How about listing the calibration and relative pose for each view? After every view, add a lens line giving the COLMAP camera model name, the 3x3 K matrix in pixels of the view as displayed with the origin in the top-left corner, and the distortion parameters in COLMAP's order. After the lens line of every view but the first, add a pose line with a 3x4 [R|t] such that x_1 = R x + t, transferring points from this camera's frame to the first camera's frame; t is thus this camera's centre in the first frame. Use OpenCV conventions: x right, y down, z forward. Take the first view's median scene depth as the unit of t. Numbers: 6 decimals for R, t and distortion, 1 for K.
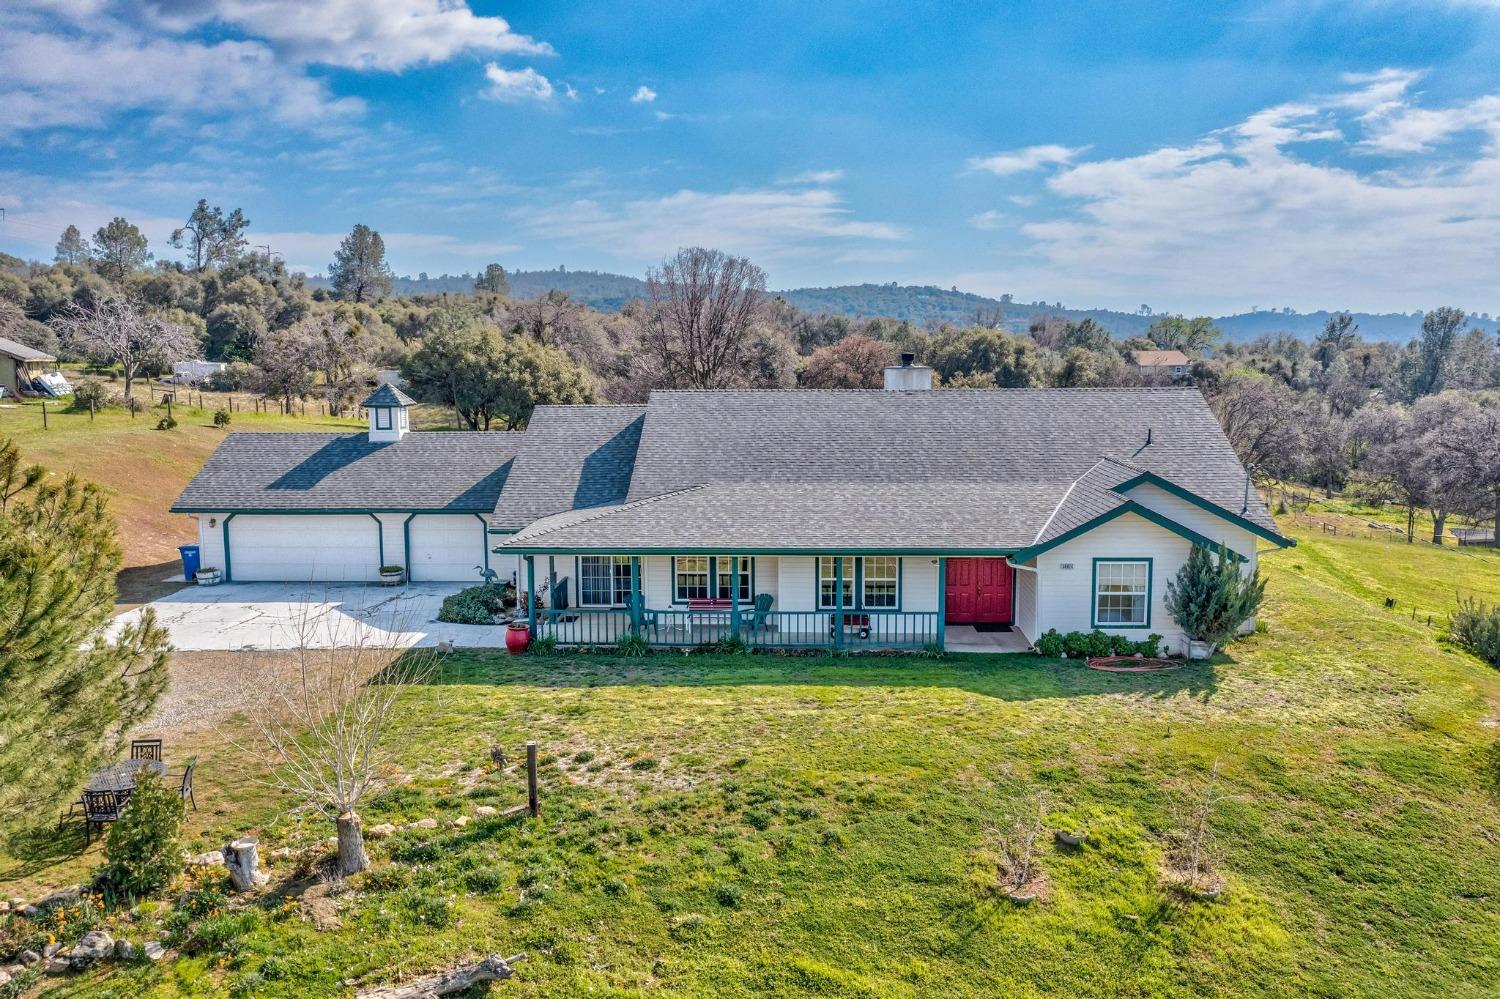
lens RADIAL K [[1245.9, 0, 750.0], [0, 1245.9, 499.5], [0, 0, 1]] dist [-0.012735, -0.002458]
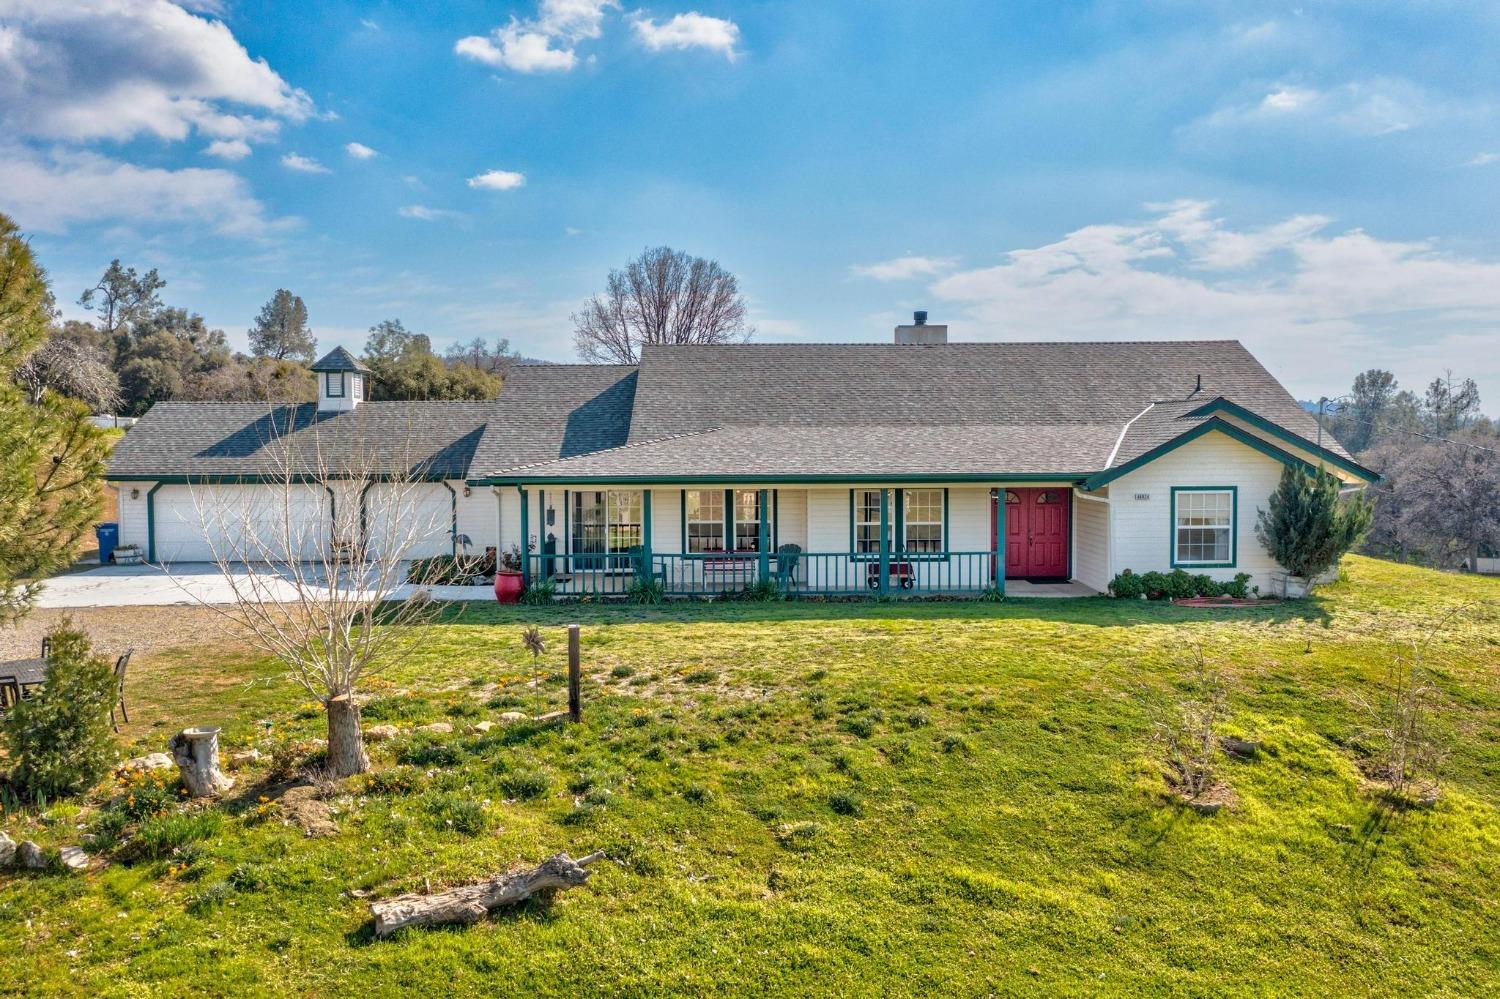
lens RADIAL K [[1245.9, 0, 750.0], [0, 1245.9, 499.5], [0, 0, 1]] dist [-0.012735, -0.002458]
pose [[0.997856, -0.003736, 0.065335, -0.110602], [0.008791, 0.996973, -0.077254, 0.169255], [-0.064849, 0.077662, 0.994868, 0.200658]]
